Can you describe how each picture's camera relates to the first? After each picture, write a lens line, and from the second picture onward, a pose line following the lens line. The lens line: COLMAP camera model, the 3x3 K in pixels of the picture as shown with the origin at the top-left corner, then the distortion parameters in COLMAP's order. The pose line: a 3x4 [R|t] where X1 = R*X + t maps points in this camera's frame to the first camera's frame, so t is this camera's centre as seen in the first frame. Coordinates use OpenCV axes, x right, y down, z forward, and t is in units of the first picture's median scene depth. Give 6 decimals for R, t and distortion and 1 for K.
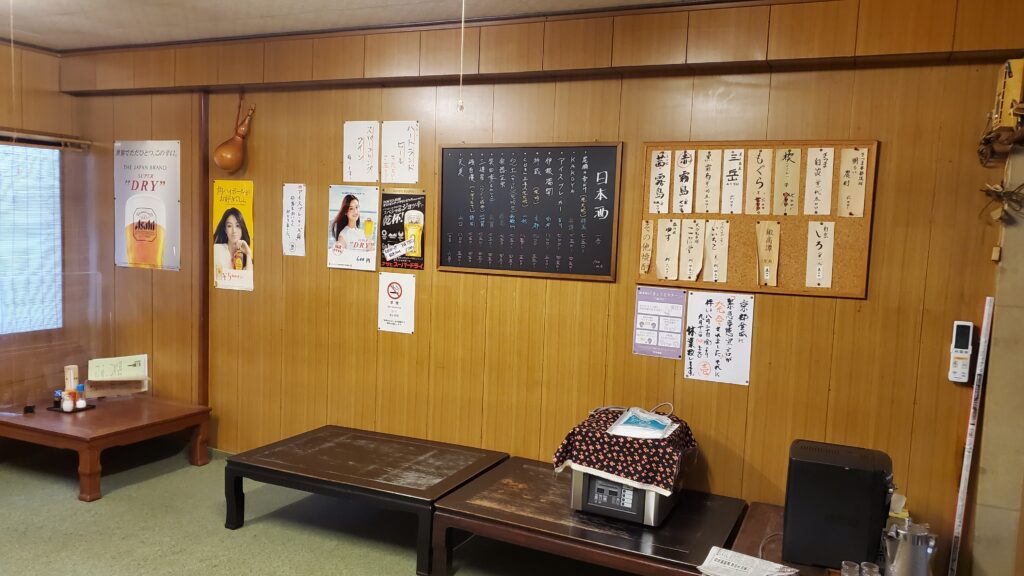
lens RADIAL K [[764.6, 0, 512.3], [0, 764.6, 286.3], [0, 0, 1]] dist [-0.045718, 0.001697]
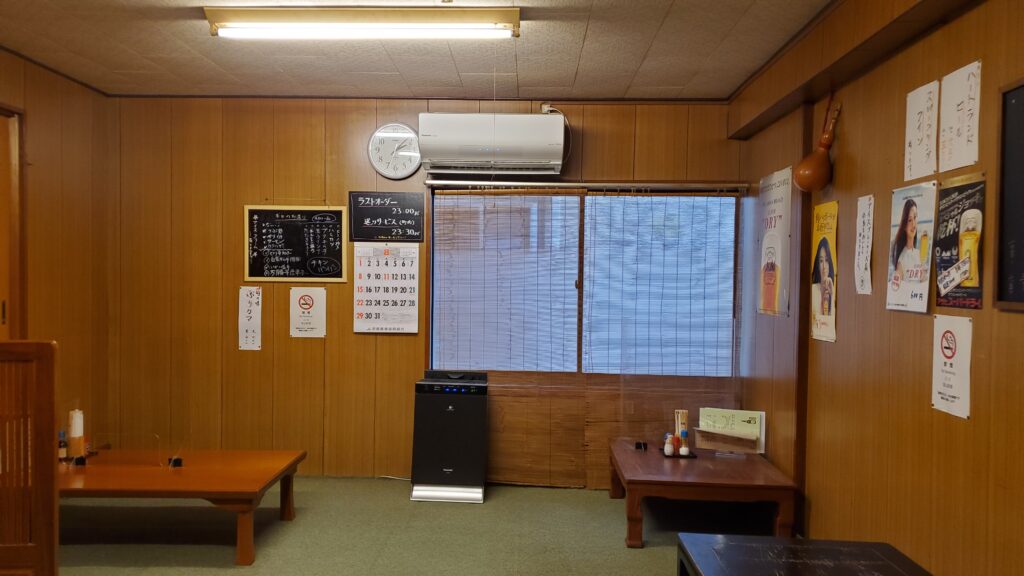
lens RADIAL K [[764.6, 0, 508.3], [0, 764.6, 294.7], [0, 0, 1]] dist [-0.045718, 0.001697]
pose [[0.378676, -0.011422, -0.925459, 0.268368], [-0.083870, 0.995386, -0.046603, 0.023358], [0.921721, 0.095266, 0.375971, 0.444232]]
